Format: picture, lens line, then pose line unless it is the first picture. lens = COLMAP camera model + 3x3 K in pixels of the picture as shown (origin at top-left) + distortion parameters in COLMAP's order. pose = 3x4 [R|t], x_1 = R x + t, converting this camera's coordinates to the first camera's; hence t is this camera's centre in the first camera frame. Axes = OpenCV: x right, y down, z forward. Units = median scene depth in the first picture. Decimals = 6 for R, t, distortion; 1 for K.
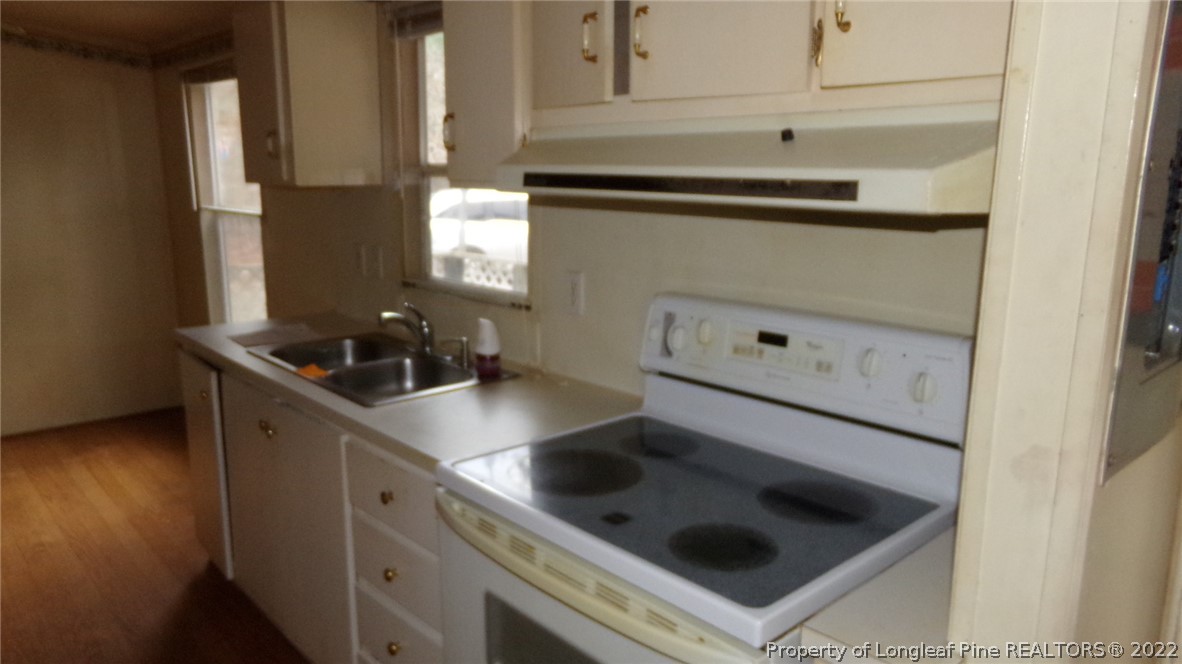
lens RADIAL K [[843.1, 0, 591.0], [0, 843.1, 332.0], [0, 0, 1]] dist [-0.092068, 0.155665]
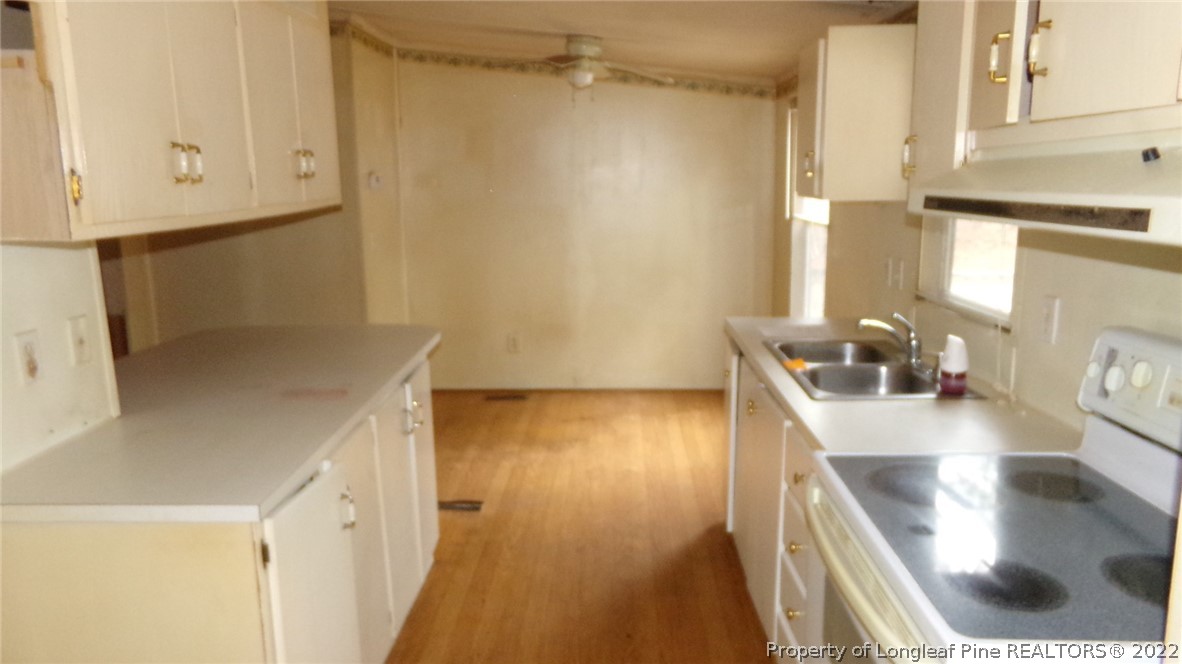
lens RADIAL K [[843.1, 0, 591.0], [0, 843.1, 332.0], [0, 0, 1]] dist [-0.092068, 0.155665]
pose [[0.720856, 0.111635, -0.684035, 0.237347], [-0.118283, 0.992279, 0.037291, -0.006646], [0.682917, 0.054028, 0.728495, -0.021432]]
